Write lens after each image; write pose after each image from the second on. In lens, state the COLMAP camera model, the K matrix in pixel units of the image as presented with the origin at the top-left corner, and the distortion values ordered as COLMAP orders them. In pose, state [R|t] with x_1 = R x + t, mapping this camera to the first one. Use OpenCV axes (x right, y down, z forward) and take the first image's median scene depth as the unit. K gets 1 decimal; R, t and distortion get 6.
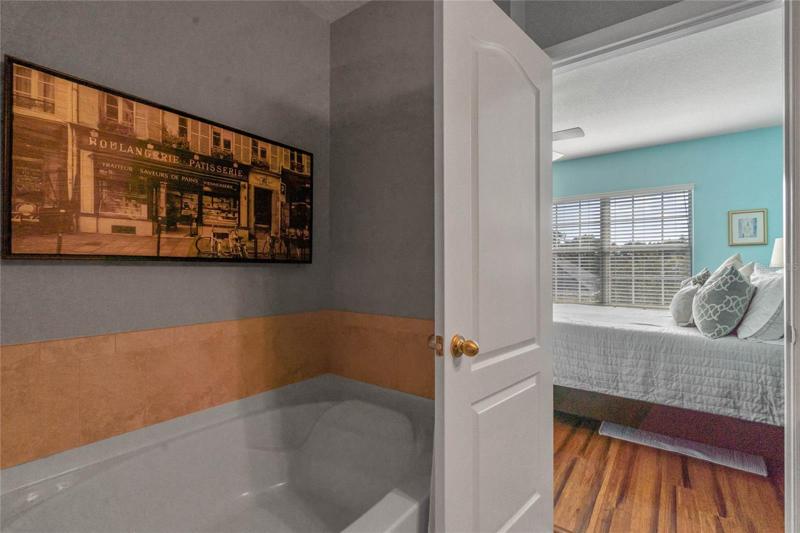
lens RADIAL K [[368.4, 0, 402.8], [0, 368.4, 264.5], [0, 0, 1]] dist [-0.006053, 0.000588]
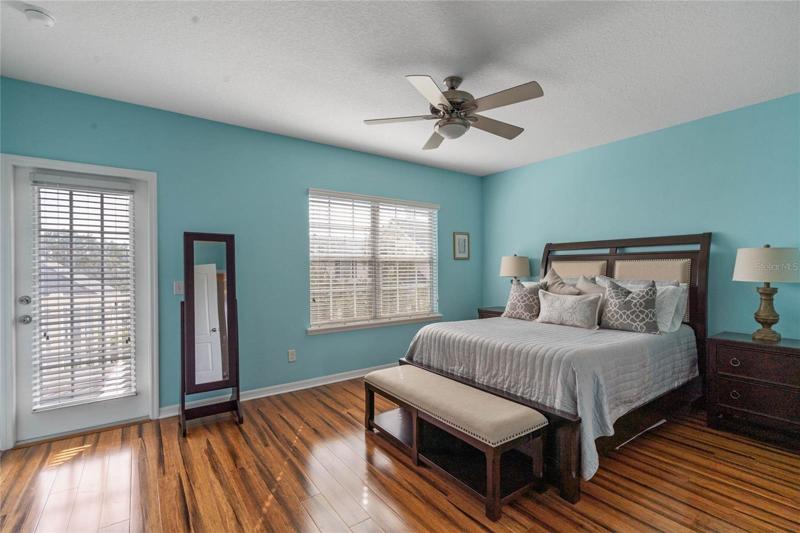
lens RADIAL K [[368.4, 0, 401.6], [0, 368.4, 271.8], [0, 0, 1]] dist [-0.006053, 0.000588]
pose [[0.300741, -0.015806, 0.953575, -0.374506], [-0.002585, 0.999845, 0.017388, -0.028978], [-0.953702, -0.007695, 0.300653, 0.793143]]
